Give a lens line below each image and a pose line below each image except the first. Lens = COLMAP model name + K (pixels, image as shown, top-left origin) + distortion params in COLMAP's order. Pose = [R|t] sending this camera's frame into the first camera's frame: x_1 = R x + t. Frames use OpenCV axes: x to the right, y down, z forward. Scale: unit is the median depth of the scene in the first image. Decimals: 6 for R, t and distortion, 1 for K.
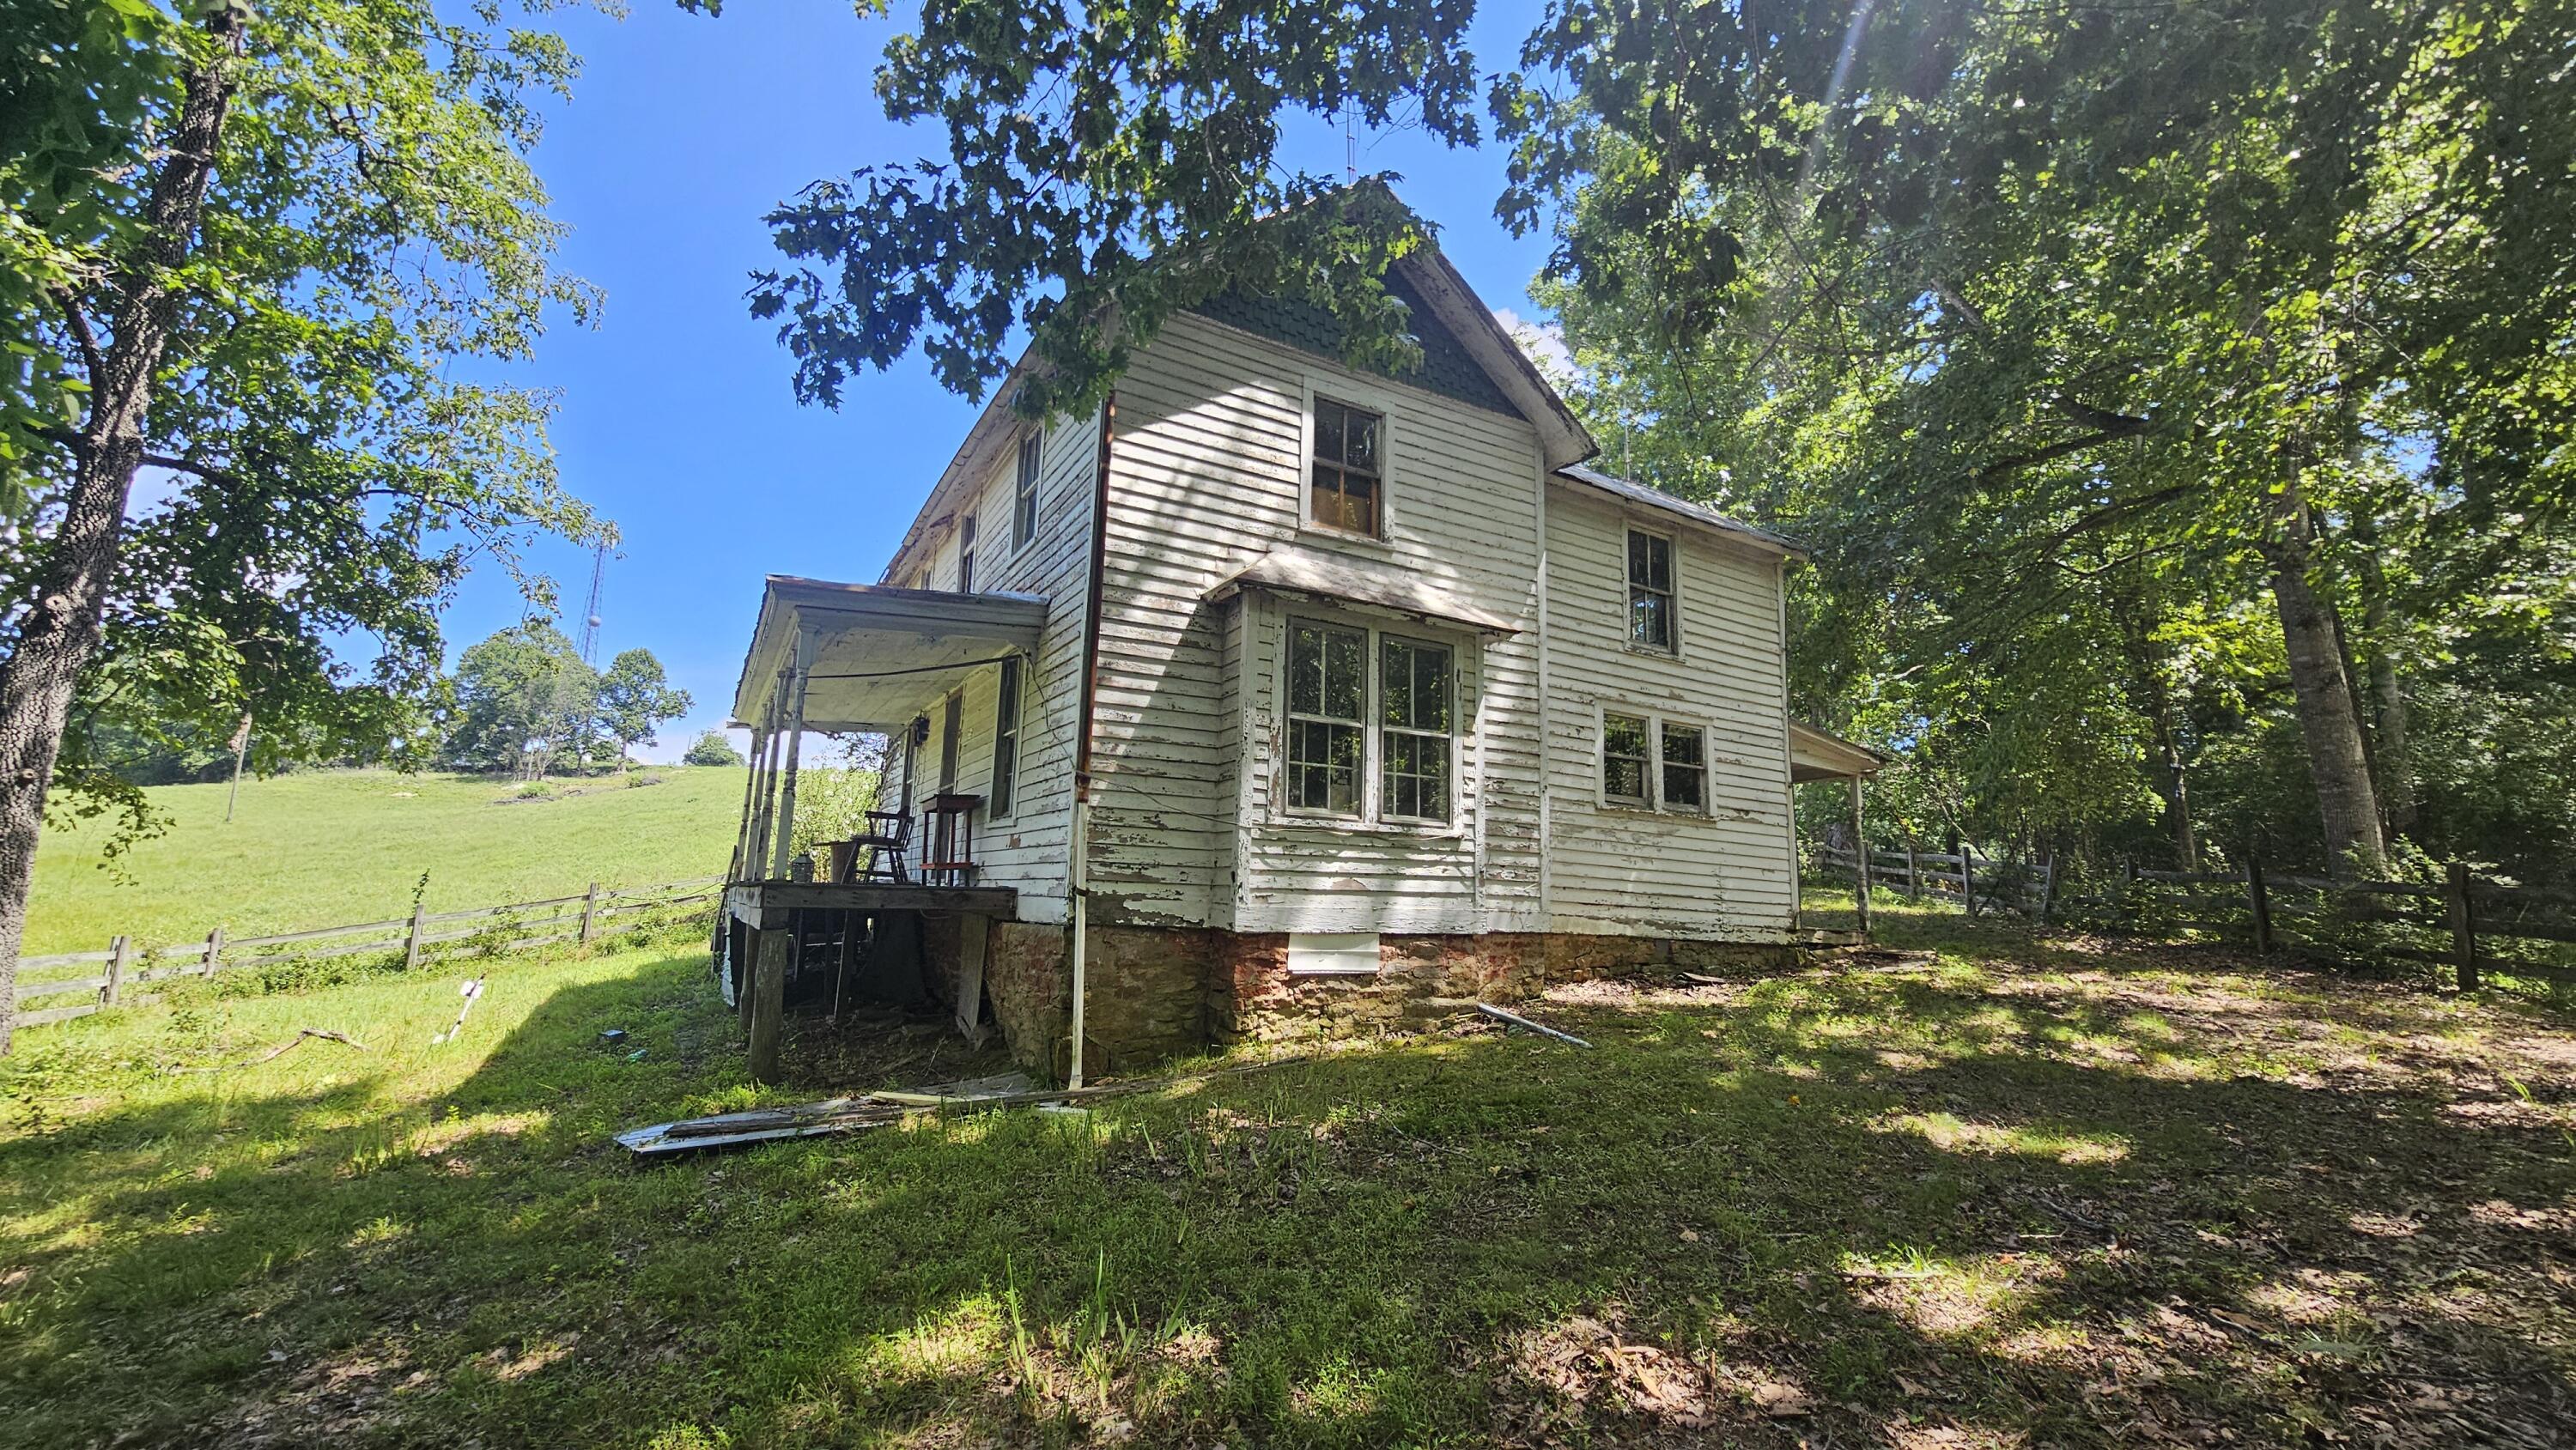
lens RADIAL K [[1090.4, 0, 1288.0], [0, 1090.4, 725.0], [0, 0, 1]] dist [-0.002341, -0.000050]
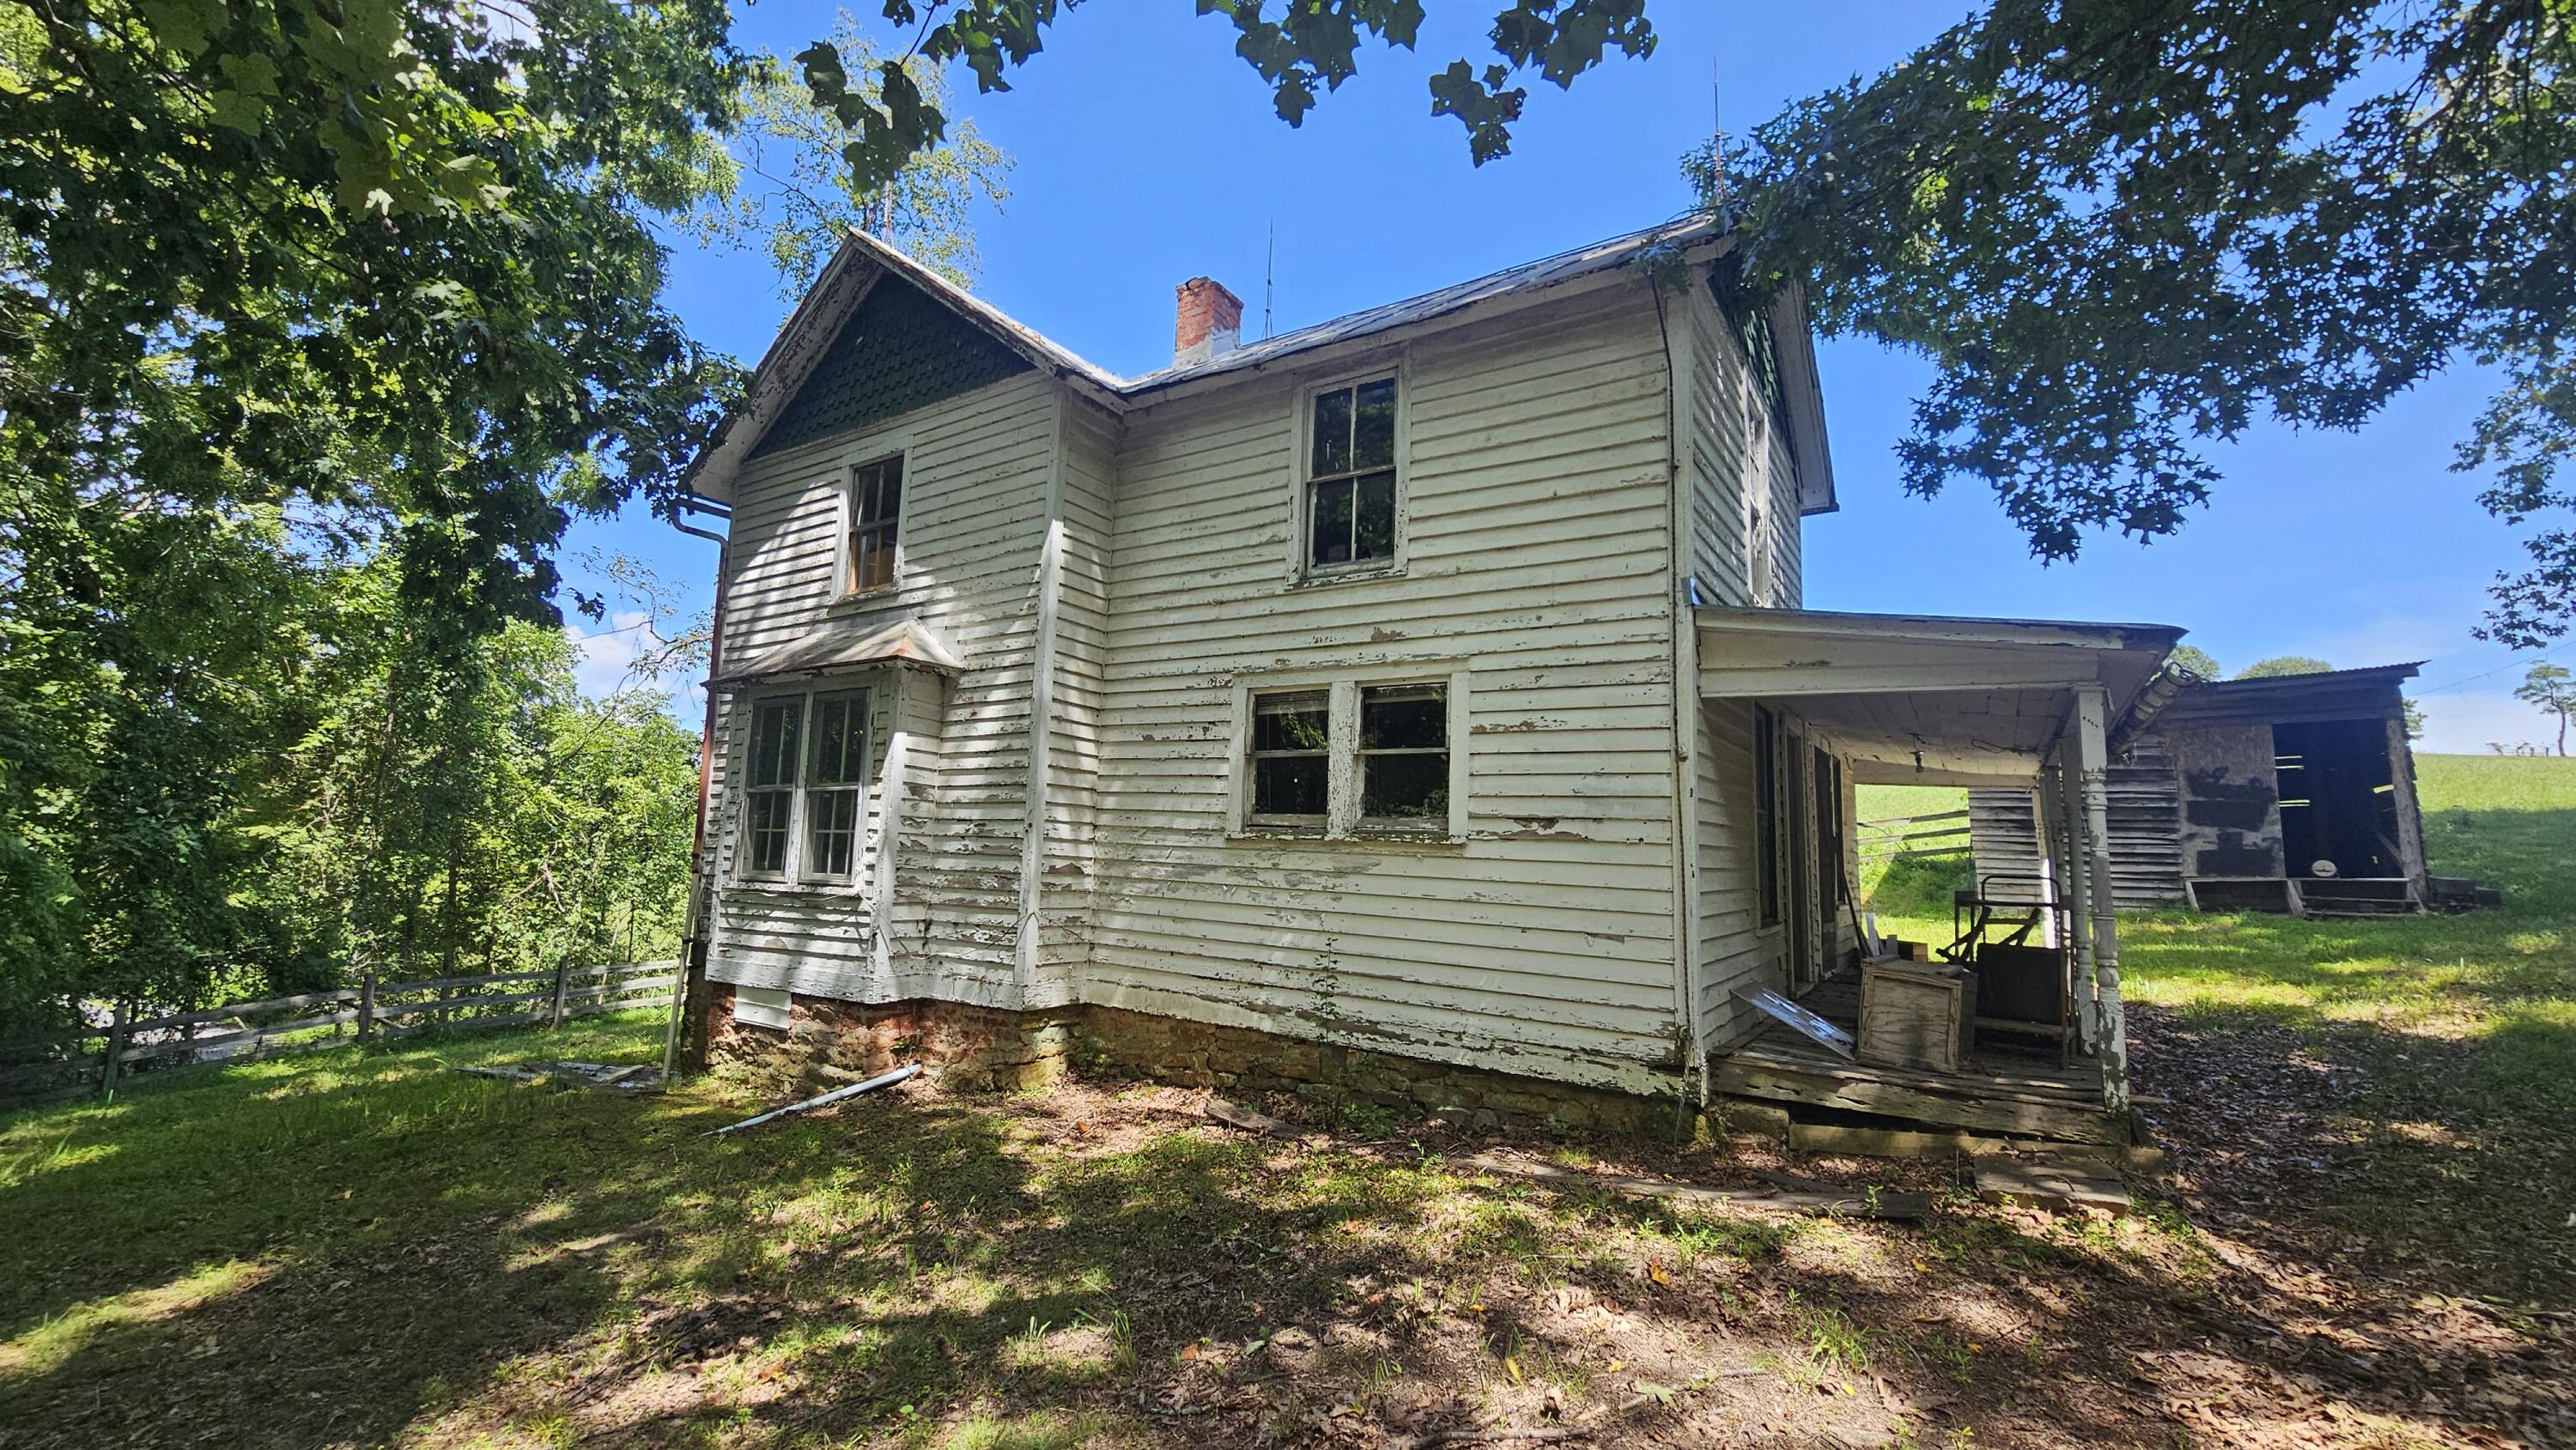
lens RADIAL K [[1090.4, 0, 1288.0], [0, 1090.4, 725.0], [0, 0, 1]] dist [-0.002341, -0.000050]
pose [[0.432680, -0.127080, -0.892546, 1.103096], [0.137044, 0.987782, -0.074204, 0.074492], [0.891071, -0.090211, 0.444809, 0.881448]]
